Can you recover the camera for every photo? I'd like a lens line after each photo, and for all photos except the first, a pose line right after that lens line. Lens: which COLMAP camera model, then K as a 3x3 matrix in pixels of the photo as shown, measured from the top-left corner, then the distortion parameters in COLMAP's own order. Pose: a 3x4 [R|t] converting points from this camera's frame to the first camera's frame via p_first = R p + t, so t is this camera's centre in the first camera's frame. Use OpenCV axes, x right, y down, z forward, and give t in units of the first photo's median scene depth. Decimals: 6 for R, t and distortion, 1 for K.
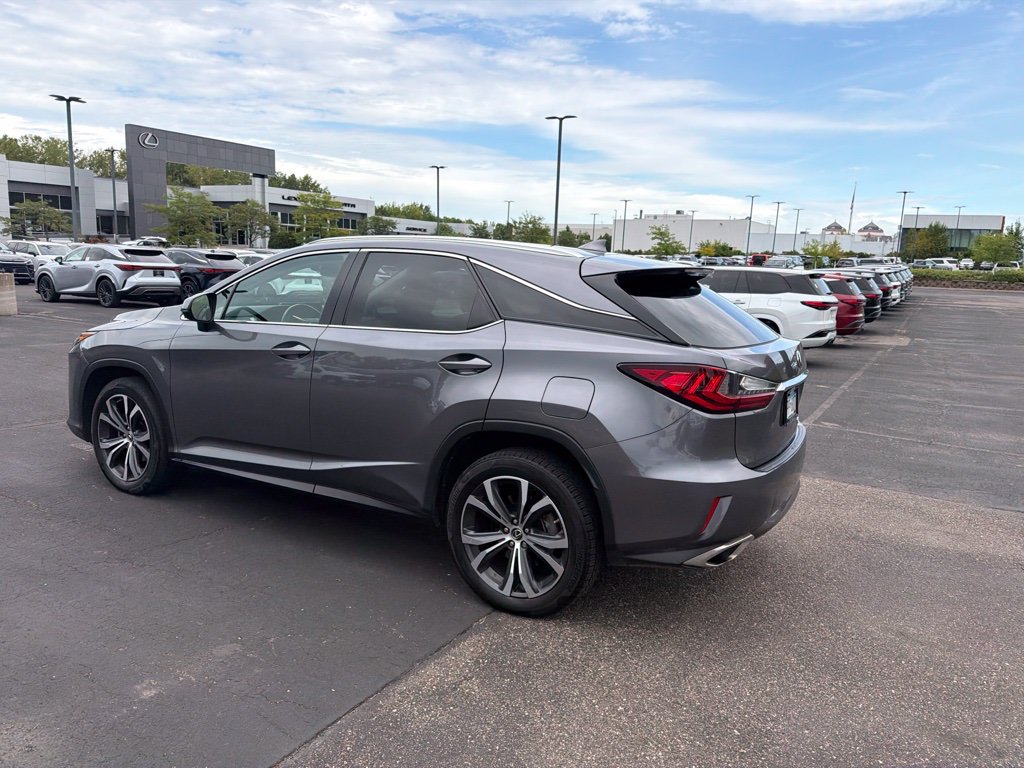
lens RADIAL K [[717.3, 0, 513.2], [0, 717.3, 385.2], [0, 0, 1]] dist [0.041468, -0.055585]
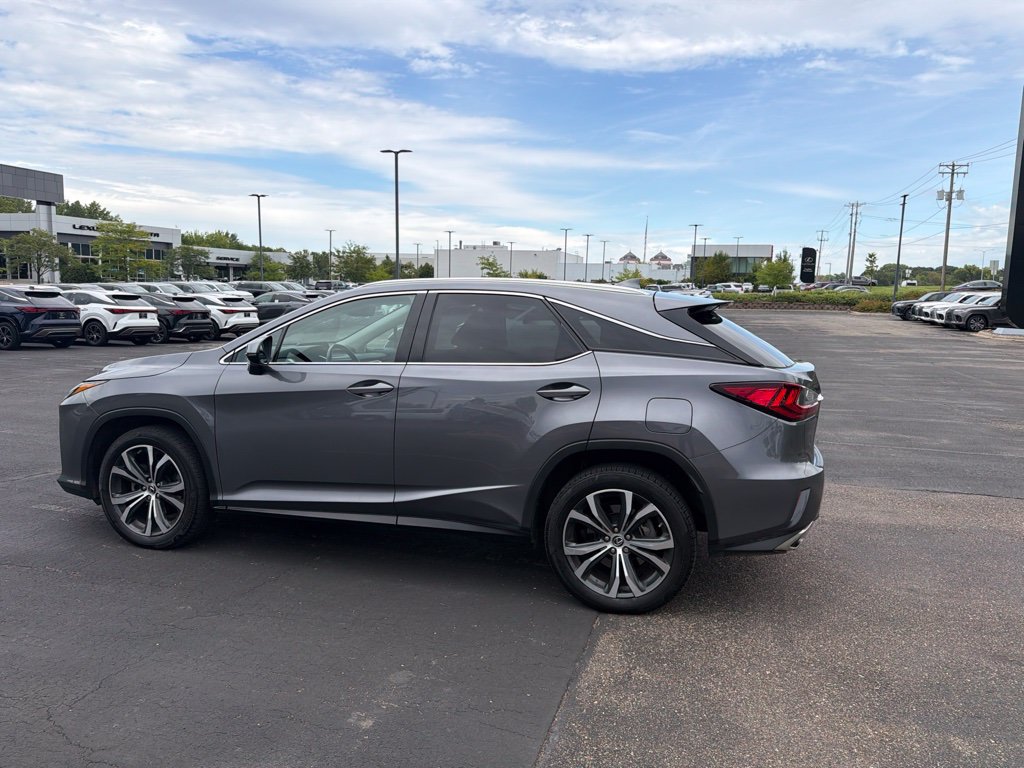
lens RADIAL K [[717.3, 0, 513.8], [0, 717.3, 377.3], [0, 0, 1]] dist [0.041468, -0.055585]
pose [[0.968788, -0.046647, 0.243462, -0.367680], [0.058758, 0.997358, -0.042719, -0.008437], [-0.240826, 0.055691, 0.968969, -0.057173]]
